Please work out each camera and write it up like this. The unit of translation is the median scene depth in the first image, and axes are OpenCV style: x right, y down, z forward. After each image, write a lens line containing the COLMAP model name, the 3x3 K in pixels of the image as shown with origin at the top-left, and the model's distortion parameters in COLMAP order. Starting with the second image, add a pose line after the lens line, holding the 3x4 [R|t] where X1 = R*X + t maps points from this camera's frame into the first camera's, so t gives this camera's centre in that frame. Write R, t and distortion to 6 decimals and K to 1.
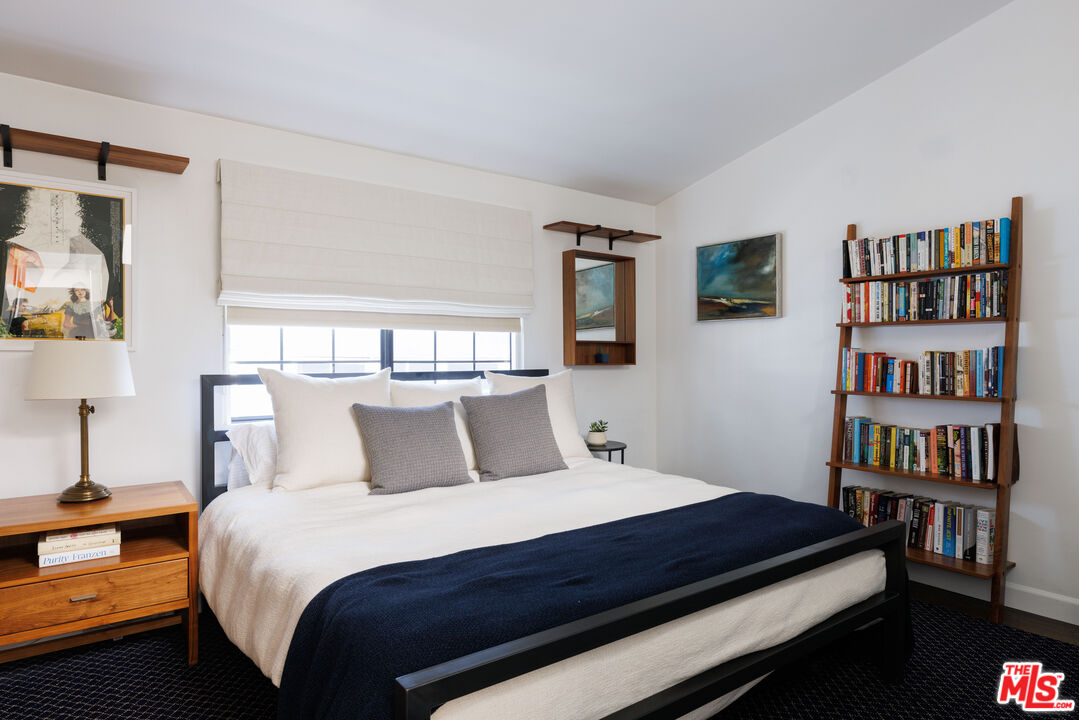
lens RADIAL K [[624.4, 0, 539.5], [0, 624.4, 360.0], [0, 0, 1]] dist [0.004344, 0.001485]
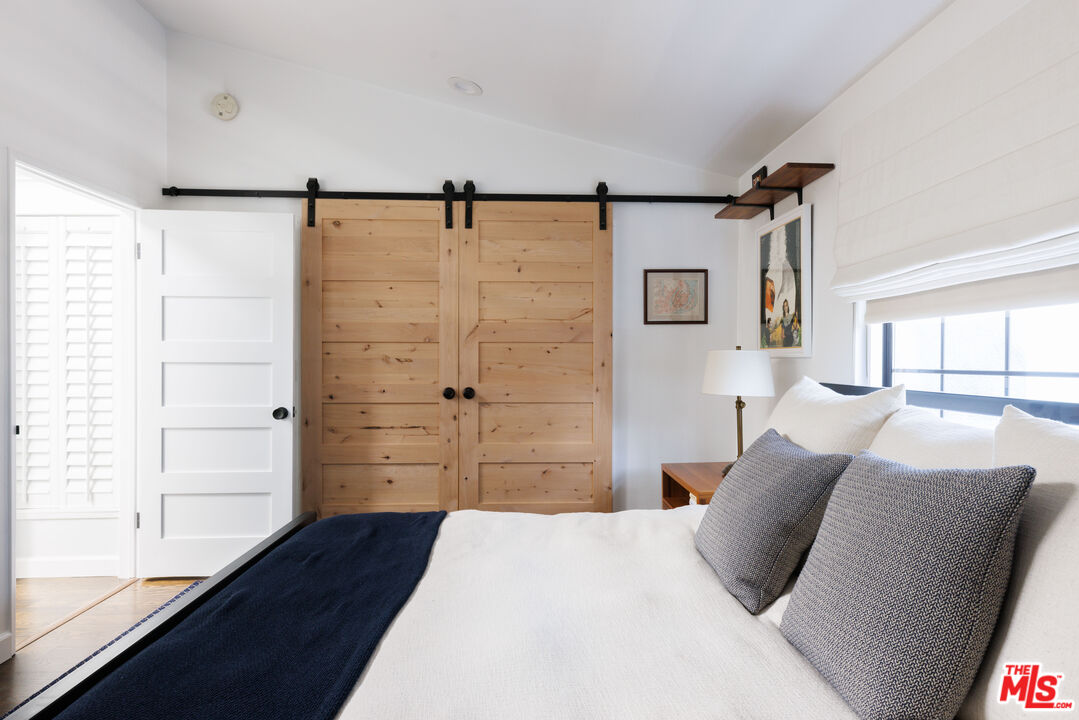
lens RADIAL K [[609.0, 0, 539.5], [0, 609.0, 360.0], [0, 0, 1]] dist [0.033220, 0.000096]
pose [[-0.564332, -0.003560, -0.825540, 0.389730], [-0.002353, 0.999994, -0.002704, -0.004739], [0.825545, 0.000416, -0.564337, 1.020506]]
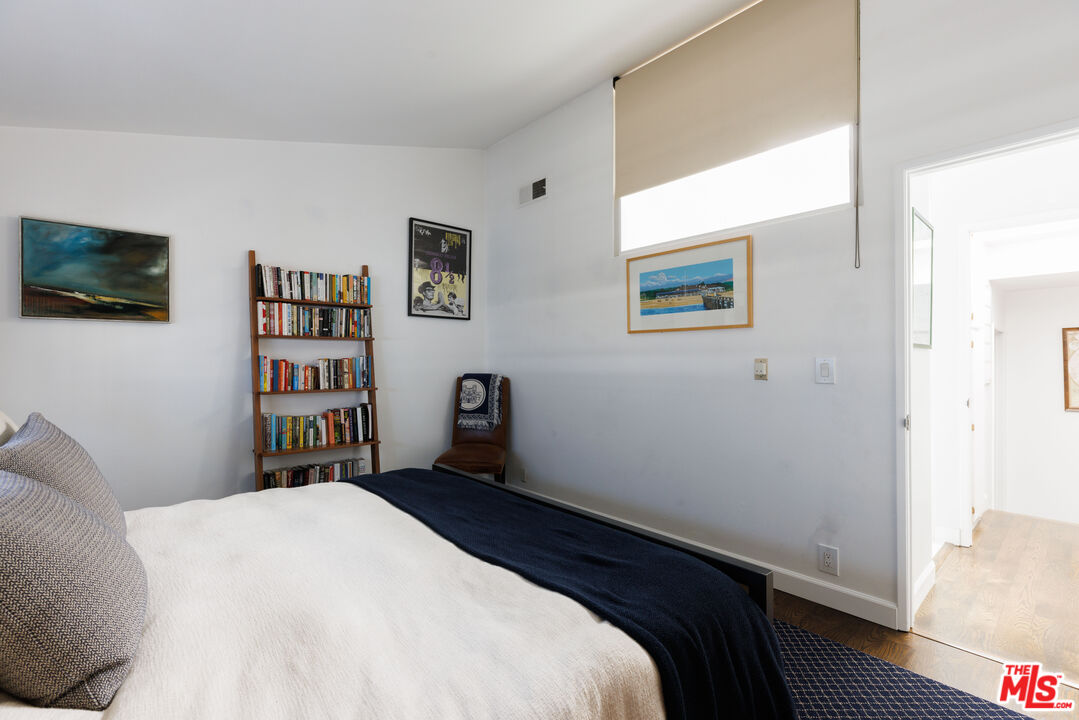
lens RADIAL K [[491.7, 0, 539.5], [0, 491.7, 360.0], [0, 0, 1]] dist [-0.003739, -0.000389]
pose [[-0.080991, -0.000549, 0.996715, -0.507610], [0.009596, 0.999953, 0.001331, -0.007493], [-0.996669, 0.009672, -0.080982, 0.587239]]
